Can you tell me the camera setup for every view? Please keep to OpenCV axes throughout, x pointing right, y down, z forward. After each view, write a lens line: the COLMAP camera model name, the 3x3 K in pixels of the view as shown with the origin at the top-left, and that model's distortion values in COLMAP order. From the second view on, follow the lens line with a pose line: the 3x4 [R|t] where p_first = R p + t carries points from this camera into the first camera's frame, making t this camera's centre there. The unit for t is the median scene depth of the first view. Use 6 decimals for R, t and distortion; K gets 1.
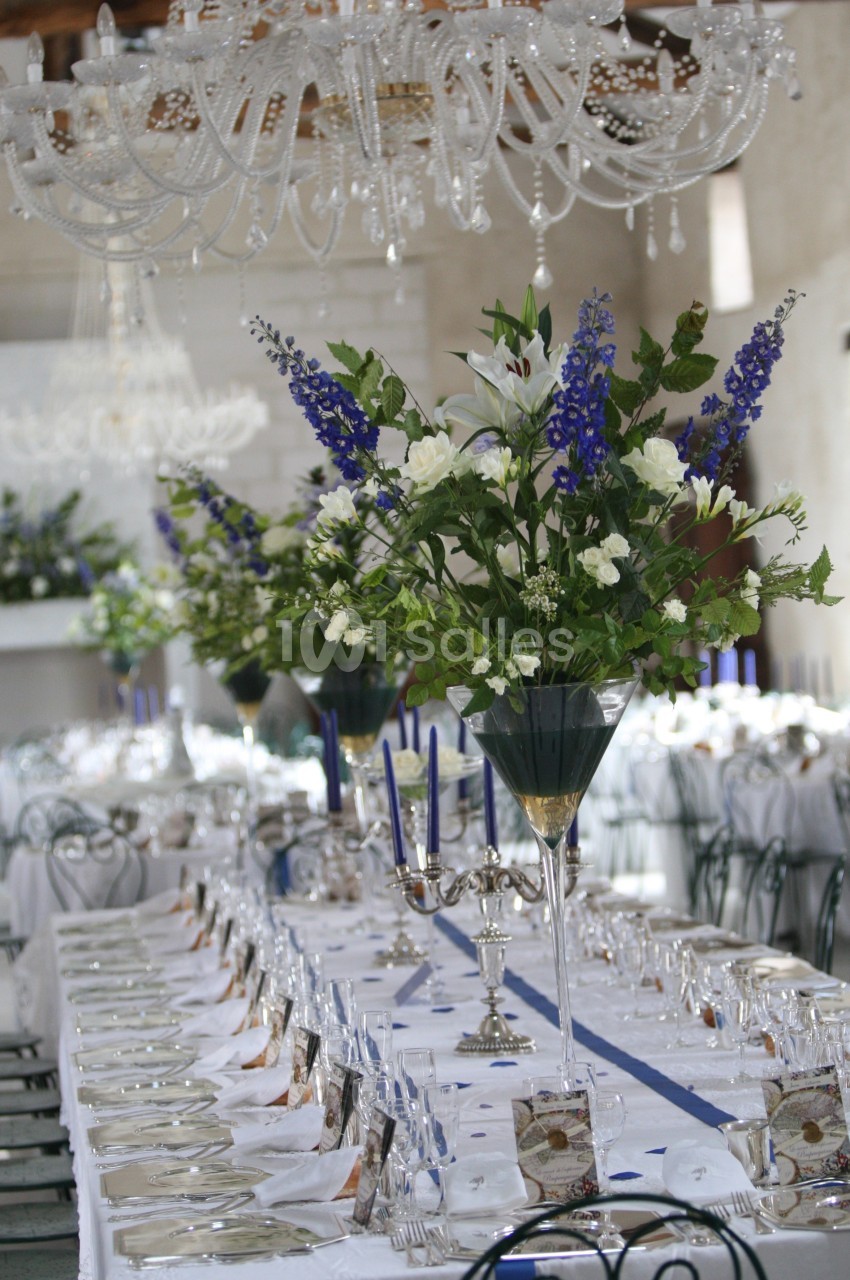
lens RADIAL K [[3295.5, 0, 429.8], [0, 3295.5, 633.4], [0, 0, 1]] dist [0.030699, 0.000000]
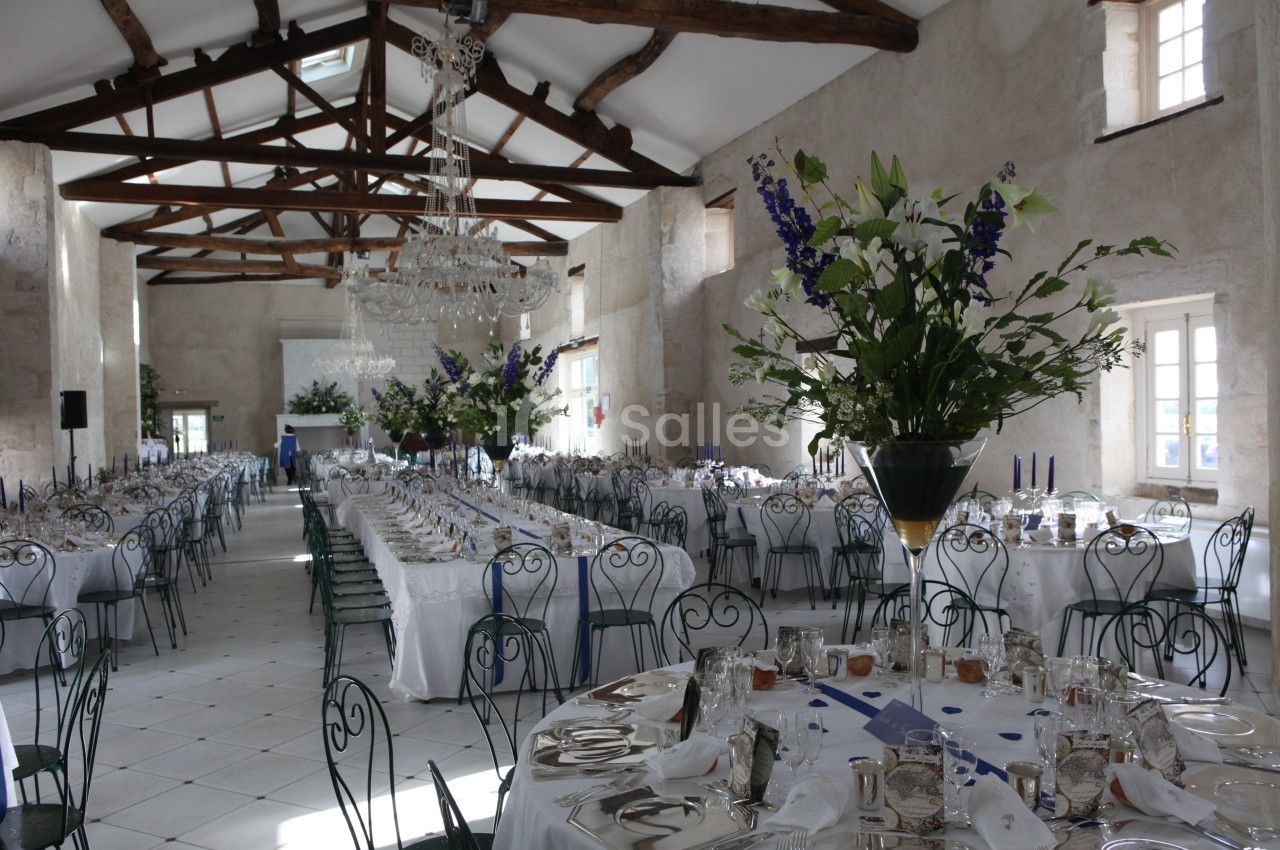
lens RADIAL K [[955.5, 0, 610.2], [0, 955.5, 426.8], [0, 0, 1]] dist [0.038230, -0.028551]
pose [[0.980874, 0.037010, 0.191092, -0.058313], [-0.035872, 0.999312, -0.009416, 0.012775], [-0.191309, 0.002381, 0.981527, -0.212691]]
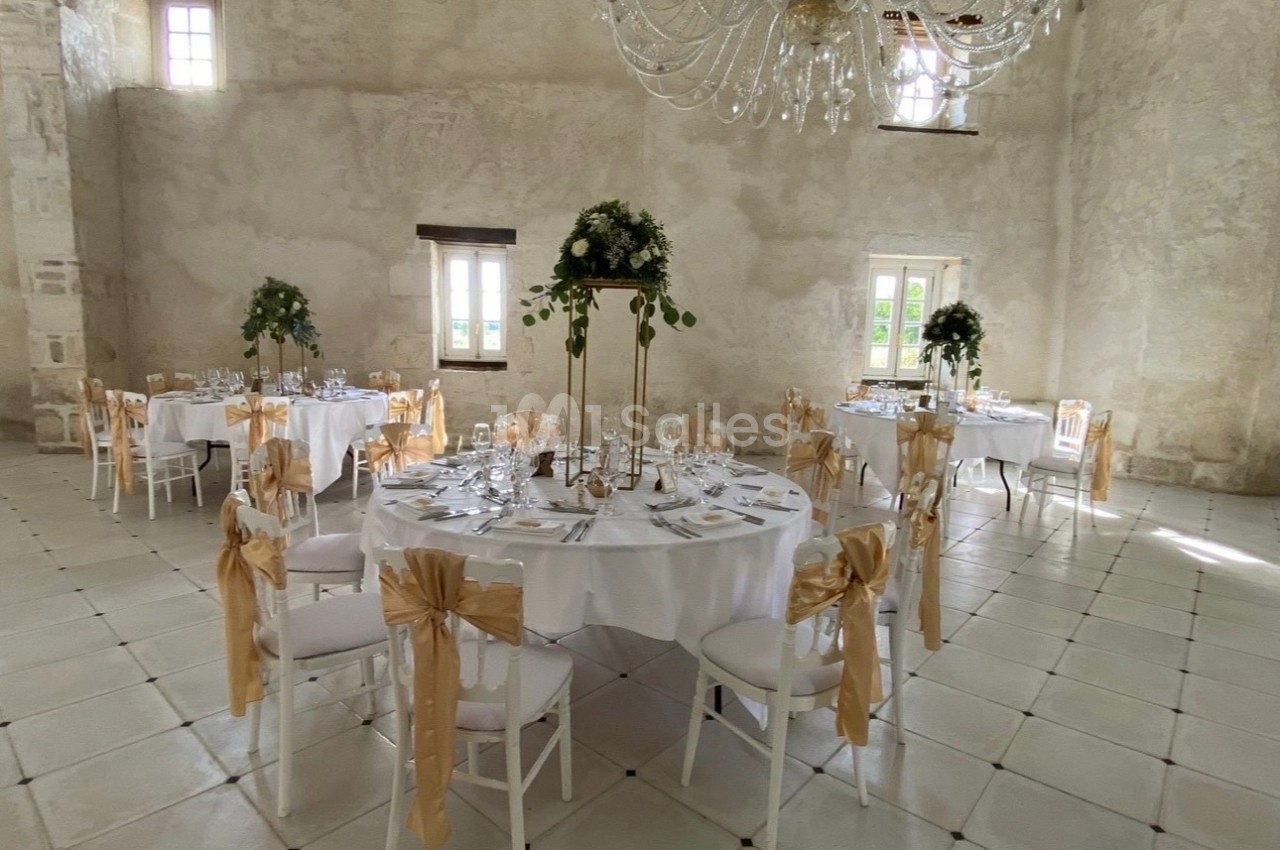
lens RADIAL K [[680.4, 0, 635.0], [0, 680.4, 431.7], [0, 0, 1]] dist [0.010397, -0.011515]
pose [[0.071942, -0.080845, 0.994127, -0.513057], [-0.026585, 0.996200, 0.082938, 0.056293], [-0.997054, -0.032395, 0.069520, 1.339397]]
